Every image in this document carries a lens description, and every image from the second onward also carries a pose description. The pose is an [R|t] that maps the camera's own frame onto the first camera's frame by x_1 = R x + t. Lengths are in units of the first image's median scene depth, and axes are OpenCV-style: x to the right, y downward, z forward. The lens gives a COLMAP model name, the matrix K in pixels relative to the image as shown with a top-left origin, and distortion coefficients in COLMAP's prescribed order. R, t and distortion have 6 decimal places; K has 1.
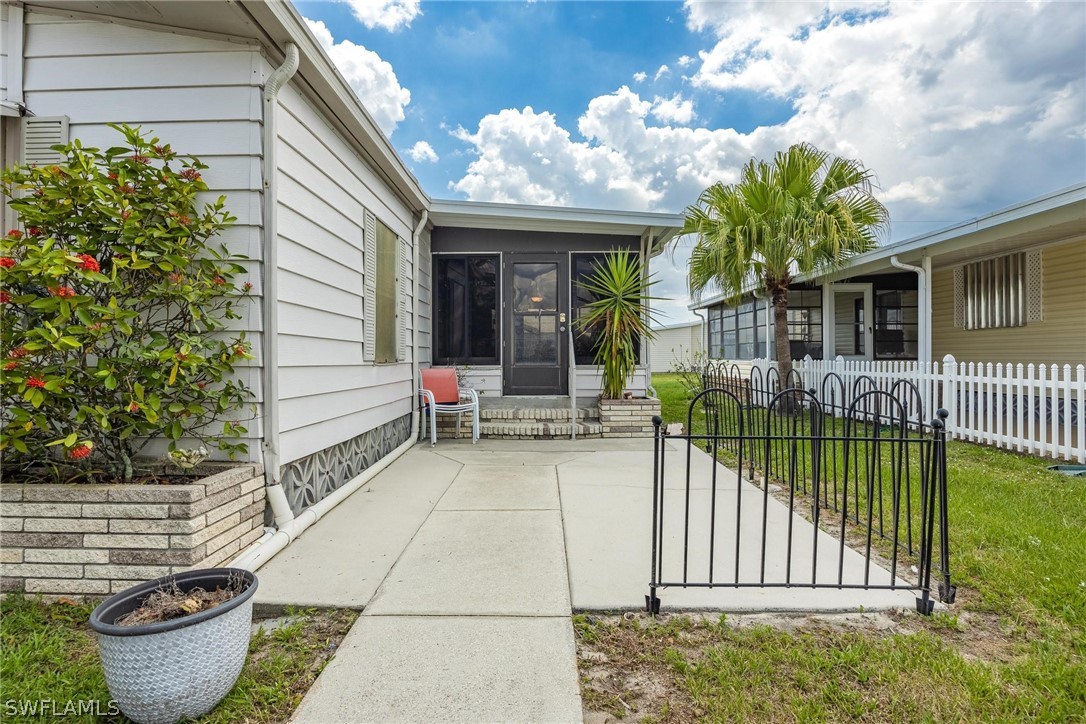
lens RADIAL K [[580.0, 0, 543.9], [0, 580.0, 357.4], [0, 0, 1]] dist [-0.006860, -0.001027]
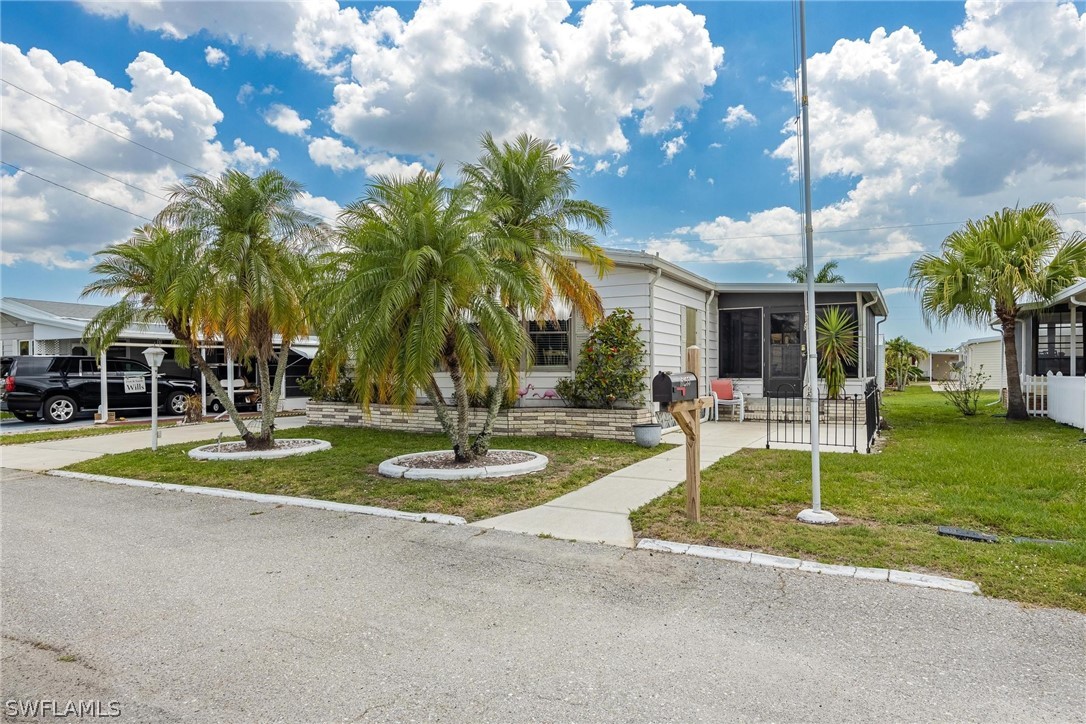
lens RADIAL K [[679.0, 0, 557.1], [0, 679.0, 383.5], [0, 0, 1]] dist [0.033040, 0.000794]
pose [[0.896234, 0.009735, -0.443475, 0.332083], [-0.001366, 0.999815, 0.019186, -0.009275], [0.443580, -0.016589, 0.896081, -1.221381]]
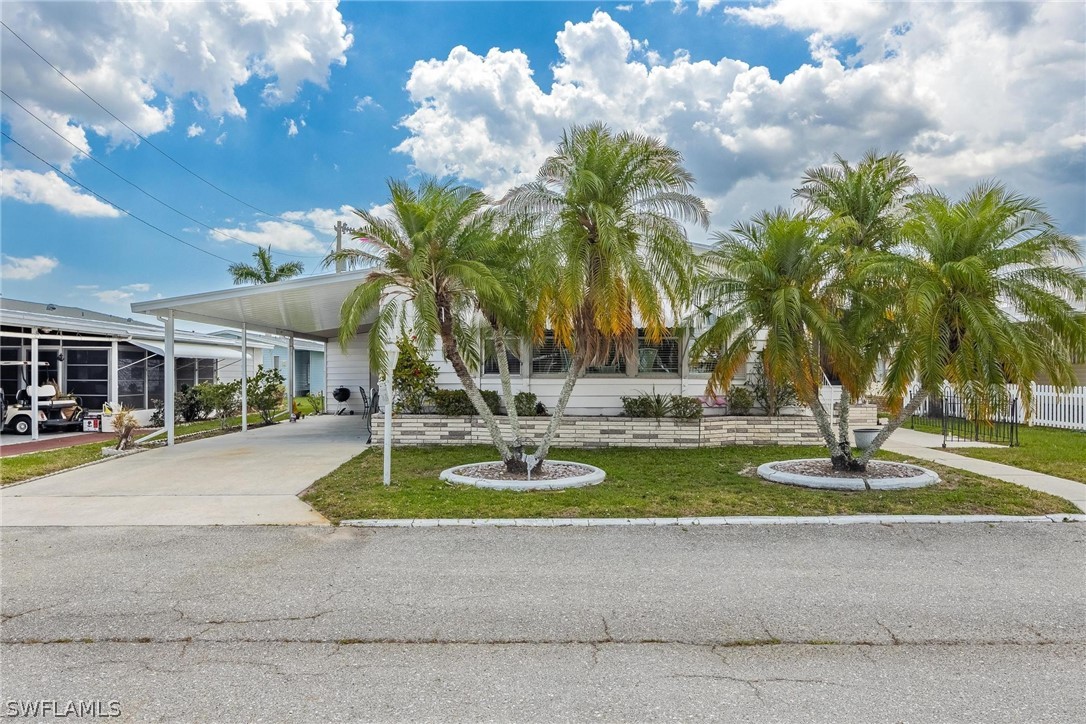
lens RADIAL K [[740.0, 0, 540.8], [0, 740.0, 361.4], [0, 0, 1]] dist [-0.018280, -0.001303]
pose [[0.999794, 0.006921, 0.019070, -1.038883], [-0.006610, 0.999845, -0.016289, -0.019751], [-0.019180, 0.016159, 0.999685, -1.551278]]
